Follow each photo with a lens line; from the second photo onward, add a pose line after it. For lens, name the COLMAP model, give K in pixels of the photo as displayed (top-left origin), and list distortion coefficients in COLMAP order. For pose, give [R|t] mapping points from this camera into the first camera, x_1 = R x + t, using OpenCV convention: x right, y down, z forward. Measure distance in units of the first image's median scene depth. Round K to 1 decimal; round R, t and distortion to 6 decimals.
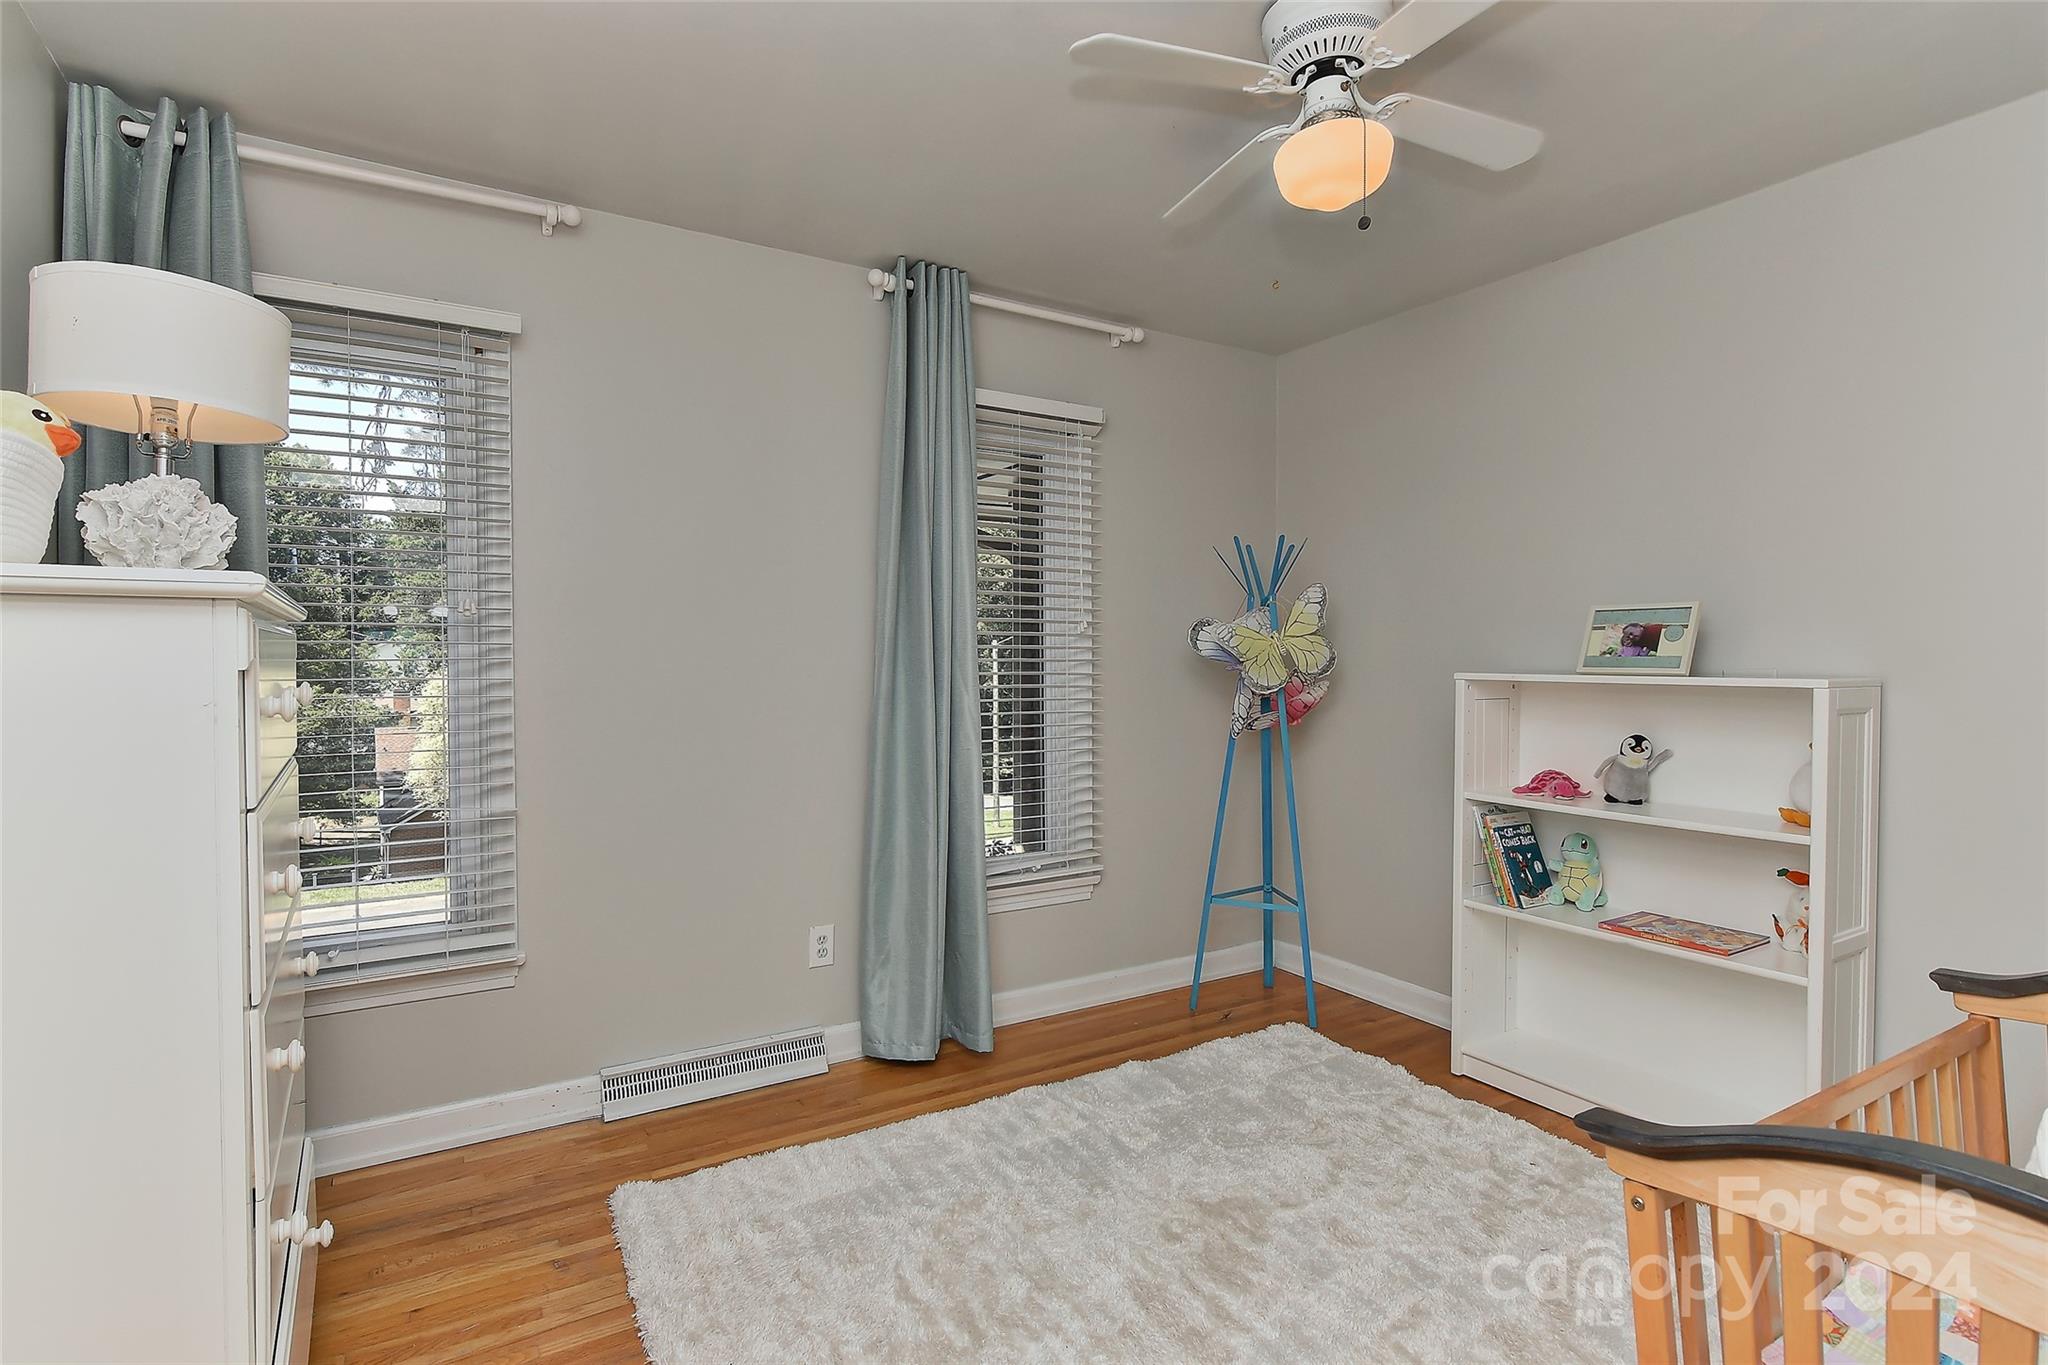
lens RADIAL K [[1009.8, 0, 1014.0], [0, 1009.8, 678.4], [0, 0, 1]] dist [-0.004702, -0.000811]
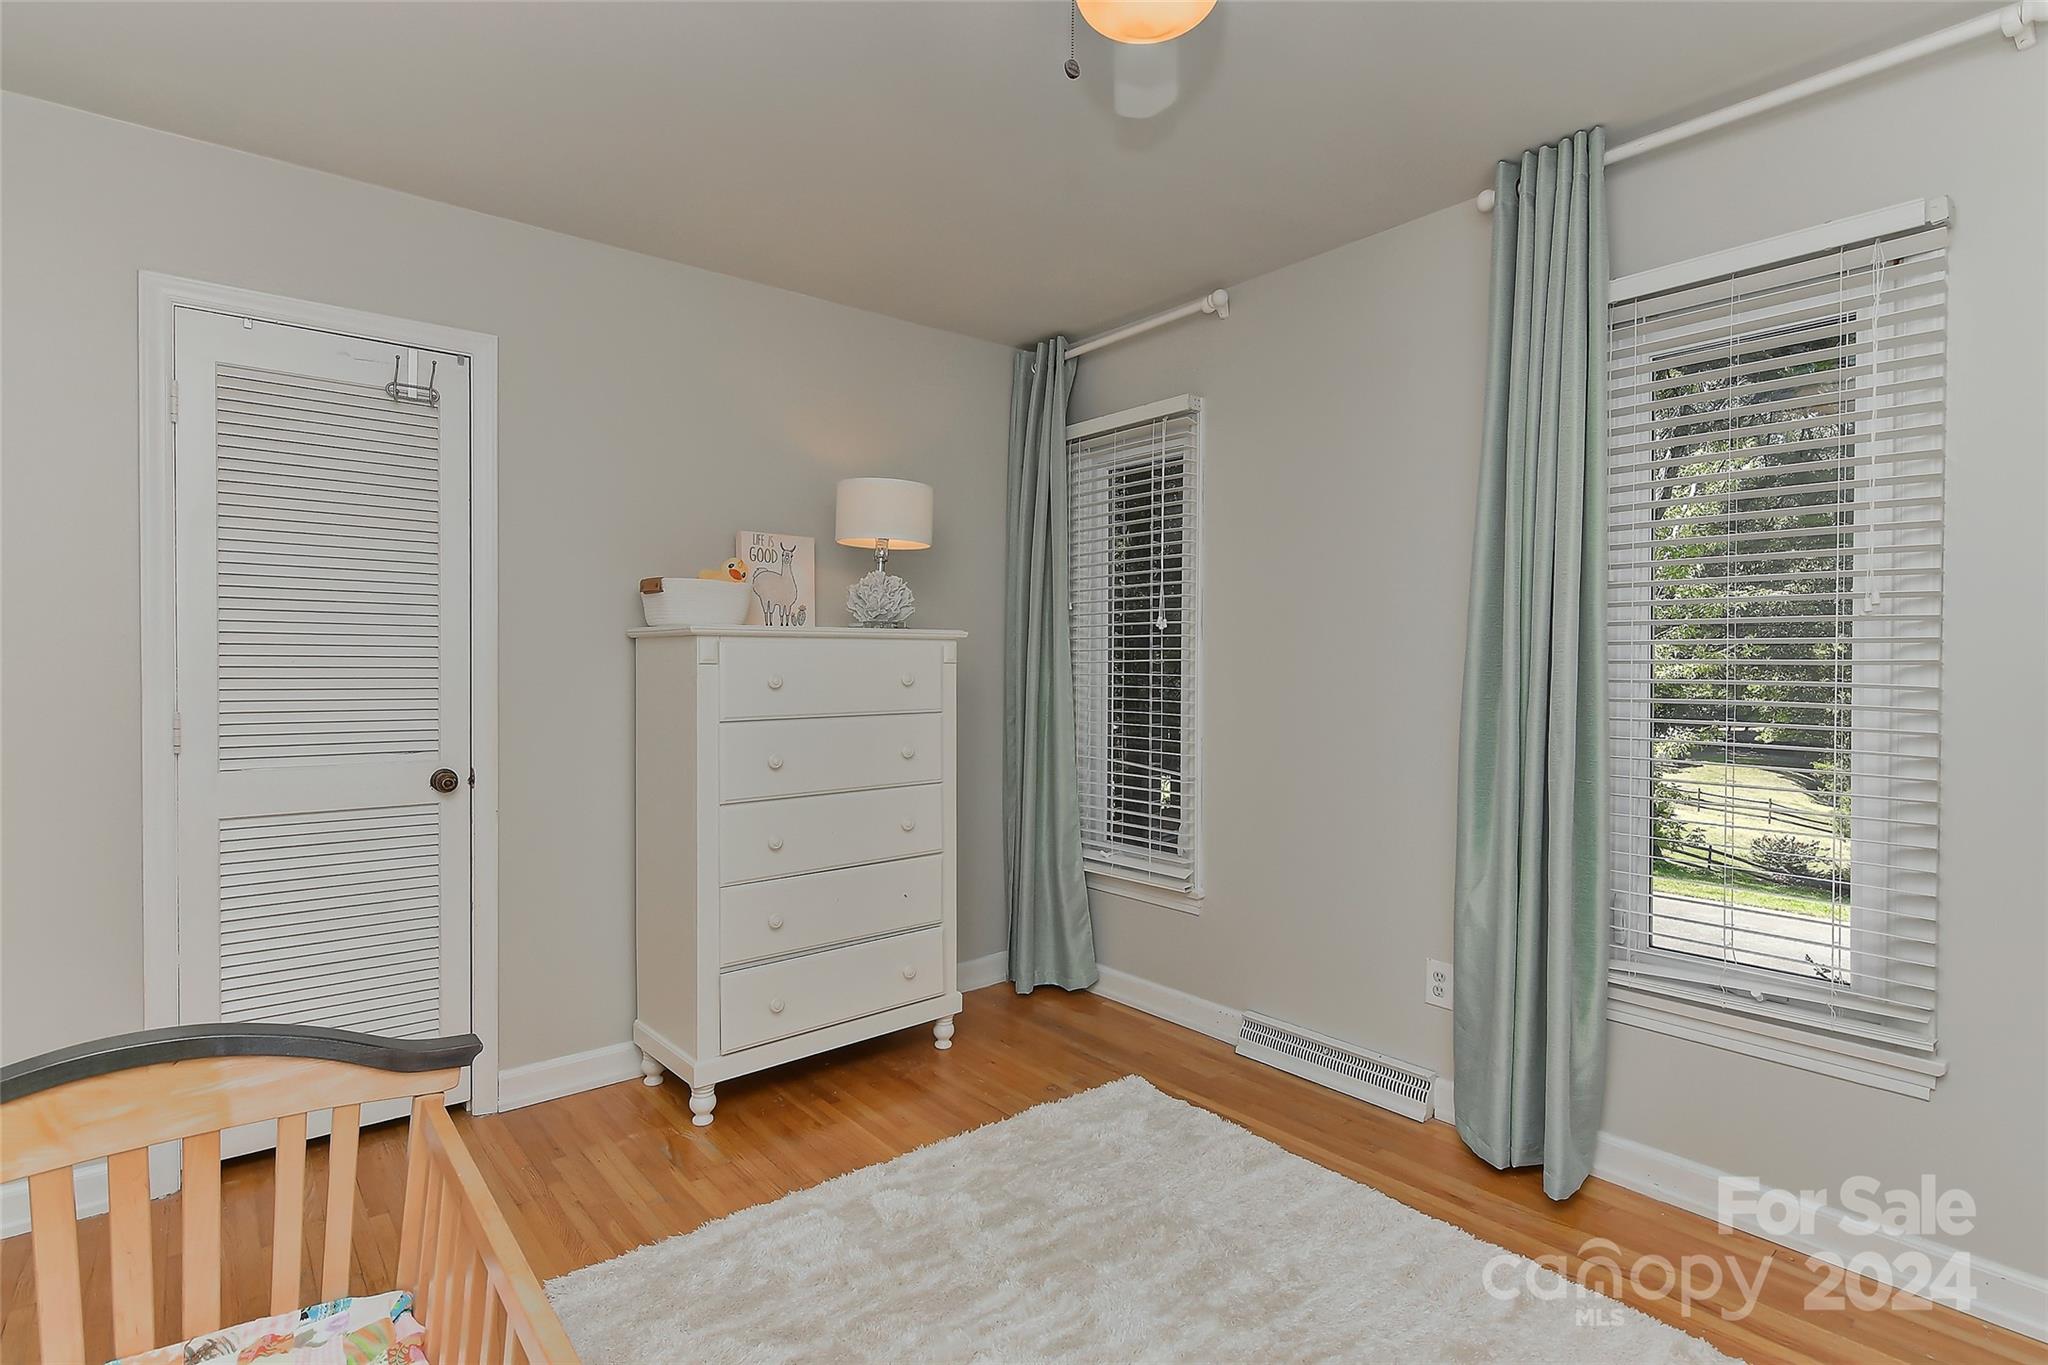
lens RADIAL K [[1009.8, 0, 1016.6], [0, 1009.8, 679.2], [0, 0, 1]] dist [-0.004702, -0.000811]
pose [[0.129065, 0.017800, -0.991476, 0.662348], [-0.018519, 0.999708, 0.015537, -0.010159], [0.991463, 0.016356, 0.129357, 0.532974]]
